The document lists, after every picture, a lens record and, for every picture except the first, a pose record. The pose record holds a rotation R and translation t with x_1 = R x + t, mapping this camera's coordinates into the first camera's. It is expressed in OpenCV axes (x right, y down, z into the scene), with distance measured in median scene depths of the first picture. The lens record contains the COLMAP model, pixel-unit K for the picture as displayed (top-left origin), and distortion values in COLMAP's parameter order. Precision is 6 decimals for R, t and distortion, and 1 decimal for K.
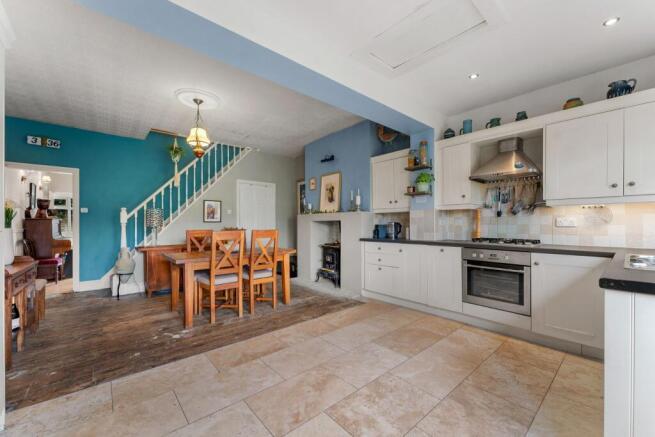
lens RADIAL K [[264.6, 0, 327.7], [0, 264.6, 224.4], [0, 0, 1]] dist [-0.003543, 0.000145]
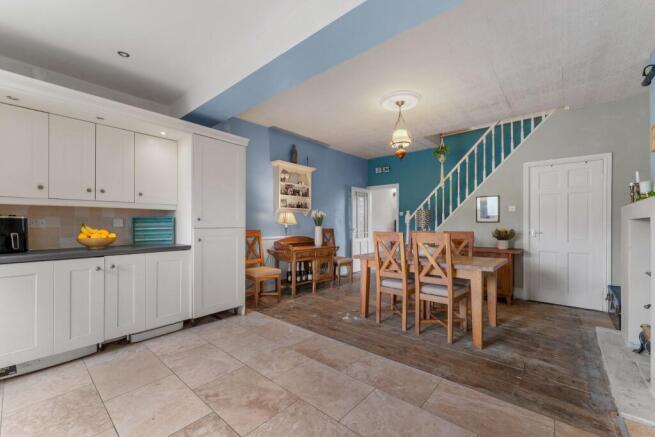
lens RADIAL K [[264.6, 0, 329.3], [0, 264.6, 224.5], [0, 0, 1]] dist [-0.003543, 0.000145]
pose [[0.141723, 0.004806, -0.989895, 0.584686], [0.001848, 0.999985, 0.005120, -0.010500], [0.989905, -0.002555, 0.141712, 0.718928]]
